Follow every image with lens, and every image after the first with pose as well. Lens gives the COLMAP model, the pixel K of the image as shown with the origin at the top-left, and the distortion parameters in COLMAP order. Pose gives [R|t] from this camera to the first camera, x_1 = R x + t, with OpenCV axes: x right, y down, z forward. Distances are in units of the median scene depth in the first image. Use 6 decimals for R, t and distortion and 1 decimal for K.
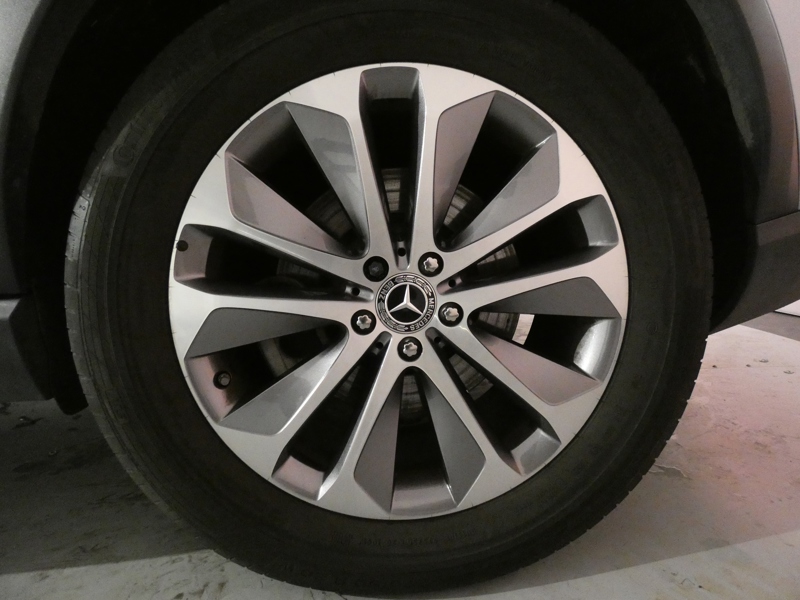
lens RADIAL K [[485.1, 0, 397.5], [0, 485.1, 298.8], [0, 0, 1]] dist [0.012373, -0.006042]
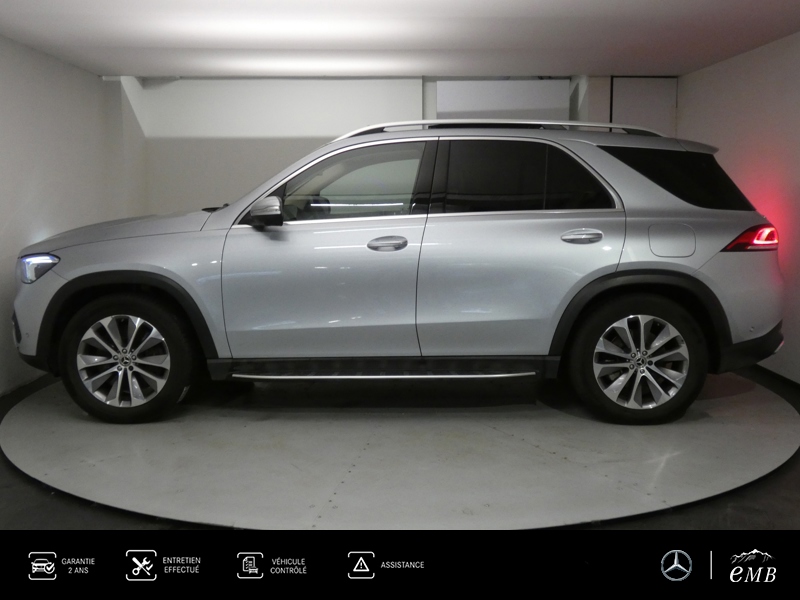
lens RADIAL K [[885.9, 0, 393.7], [0, 885.9, 302.9], [0, 0, 1]] dist [-0.002155, 0.000000]
pose [[0.979553, -0.123444, -0.158866, -0.890132], [0.114717, 0.991398, -0.063010, -0.289779], [0.165277, 0.043497, 0.985287, -7.867759]]
